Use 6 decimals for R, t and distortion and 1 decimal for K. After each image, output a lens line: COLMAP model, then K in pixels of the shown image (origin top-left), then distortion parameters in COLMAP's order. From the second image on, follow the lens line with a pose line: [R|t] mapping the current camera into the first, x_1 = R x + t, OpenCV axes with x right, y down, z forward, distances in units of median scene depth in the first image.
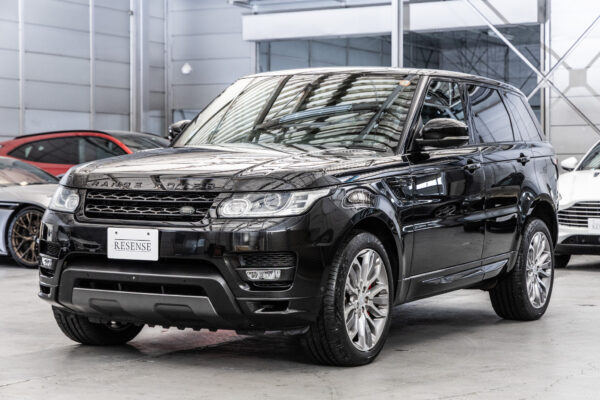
lens RADIAL K [[1427.8, 0, 298.8], [0, 1427.8, 198.9], [0, 0, 1]] dist [-0.031399, 0.000000]
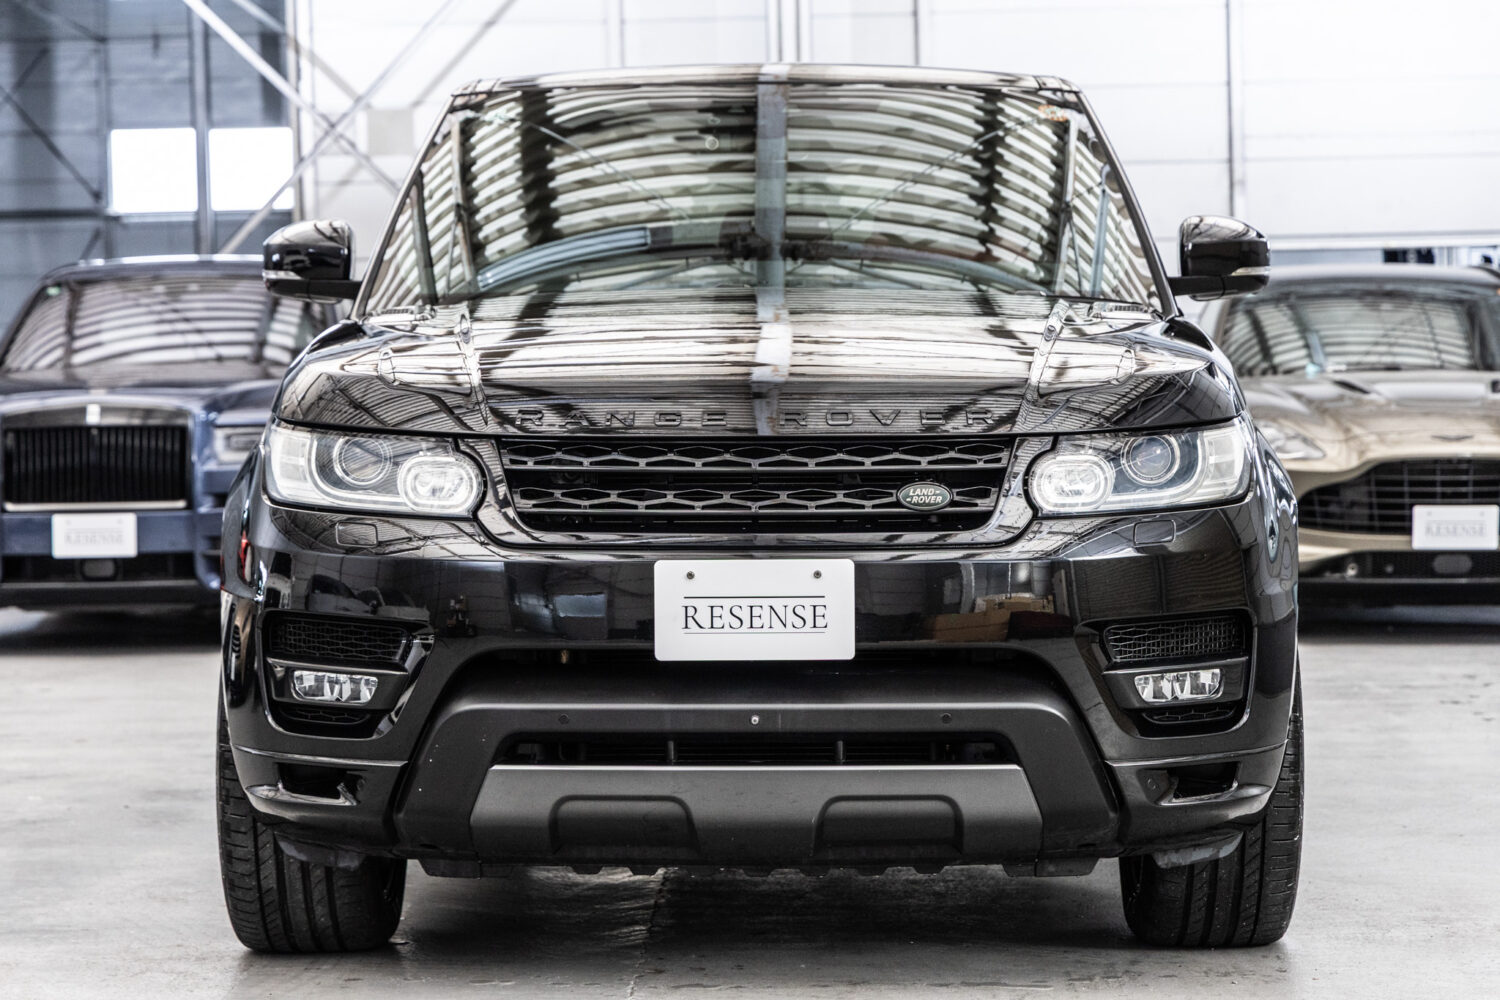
lens RADIAL K [[3735.6, 0, 740.7], [0, 3735.6, 502.9], [0, 0, 1]] dist [0.010850, 0.000000]
pose [[0.885349, -0.031276, 0.463874, -0.490182], [0.027174, 0.999510, 0.015525, -0.004139], [-0.464133, -0.001140, 0.885765, 0.284611]]
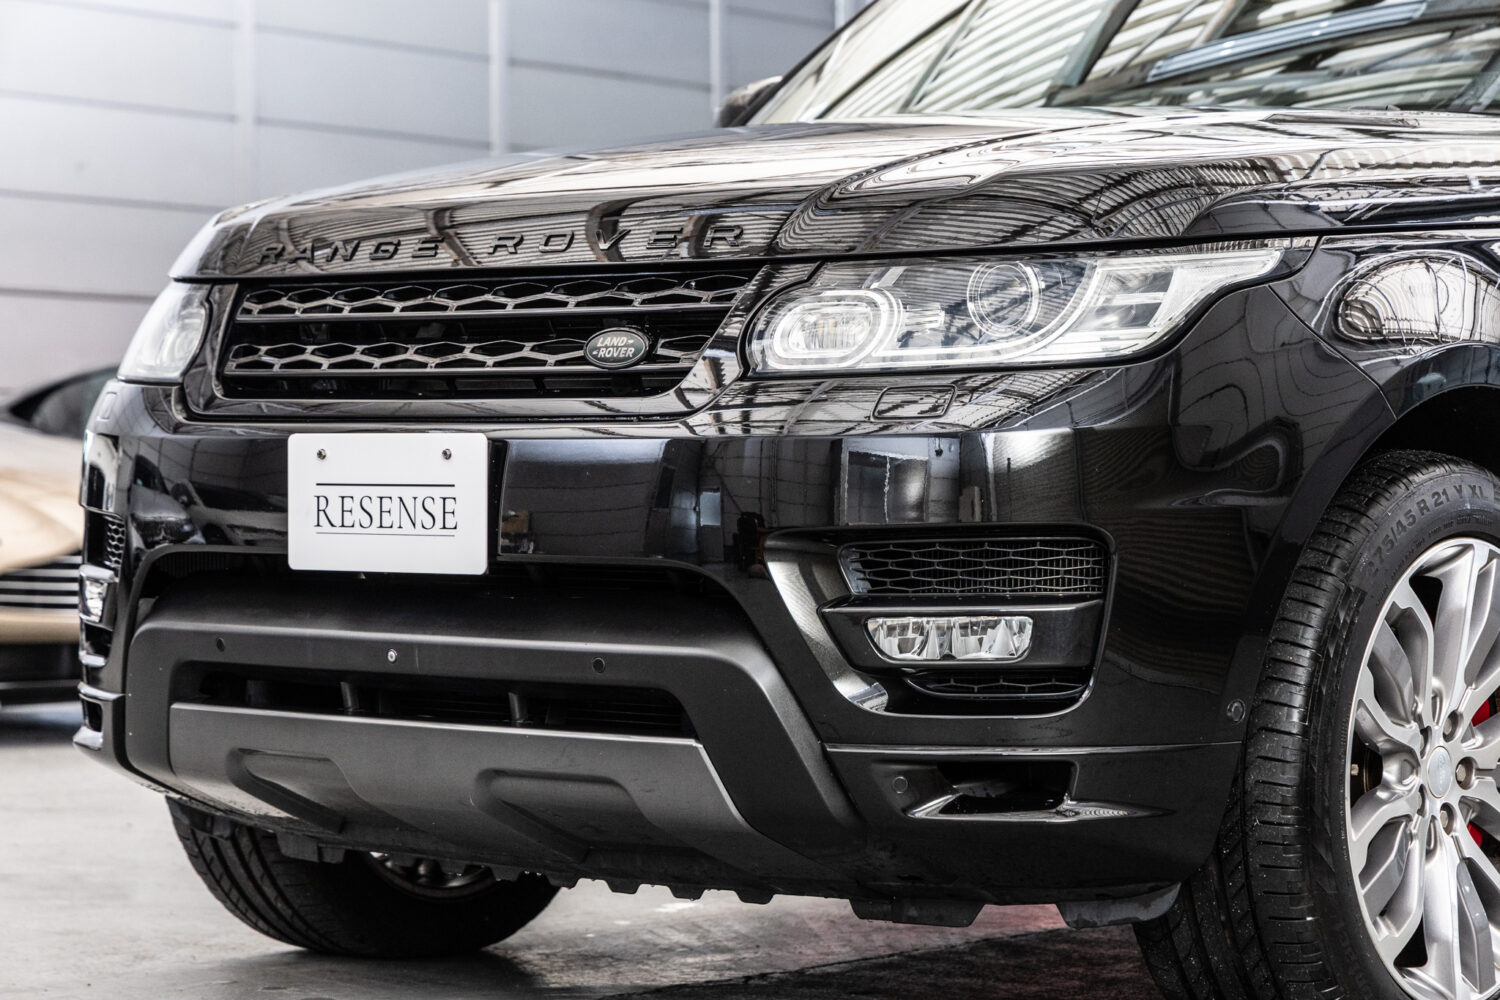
lens RADIAL K [[3735.6, 0, 739.7], [0, 3735.6, 560.1], [0, 0, 1]] dist [0.010850, 0.000000]
pose [[0.983425, 0.002864, -0.181293, 0.043692], [-0.004096, 0.999971, -0.006423, 0.043835], [0.181269, 0.007059, 0.983408, 0.433015]]
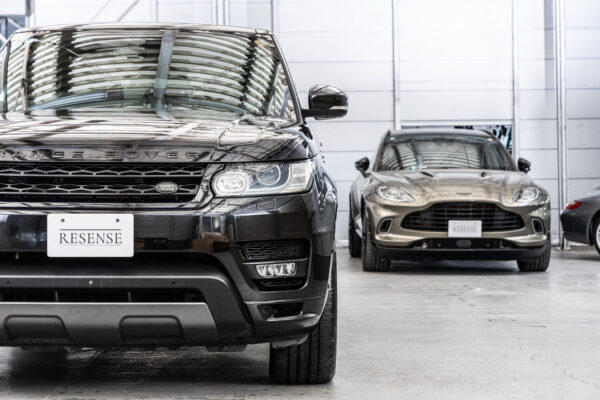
lens RADIAL K [[1398.2, 0, 301.7], [0, 1398.2, 198.9], [0, 0, 1]] dist [0.152004, 0.000000]
pose [[0.867786, -0.010739, 0.496822, -0.373217], [0.017932, 0.999792, -0.009710, 0.021923], [-0.496615, 0.017335, 0.867798, 0.331254]]
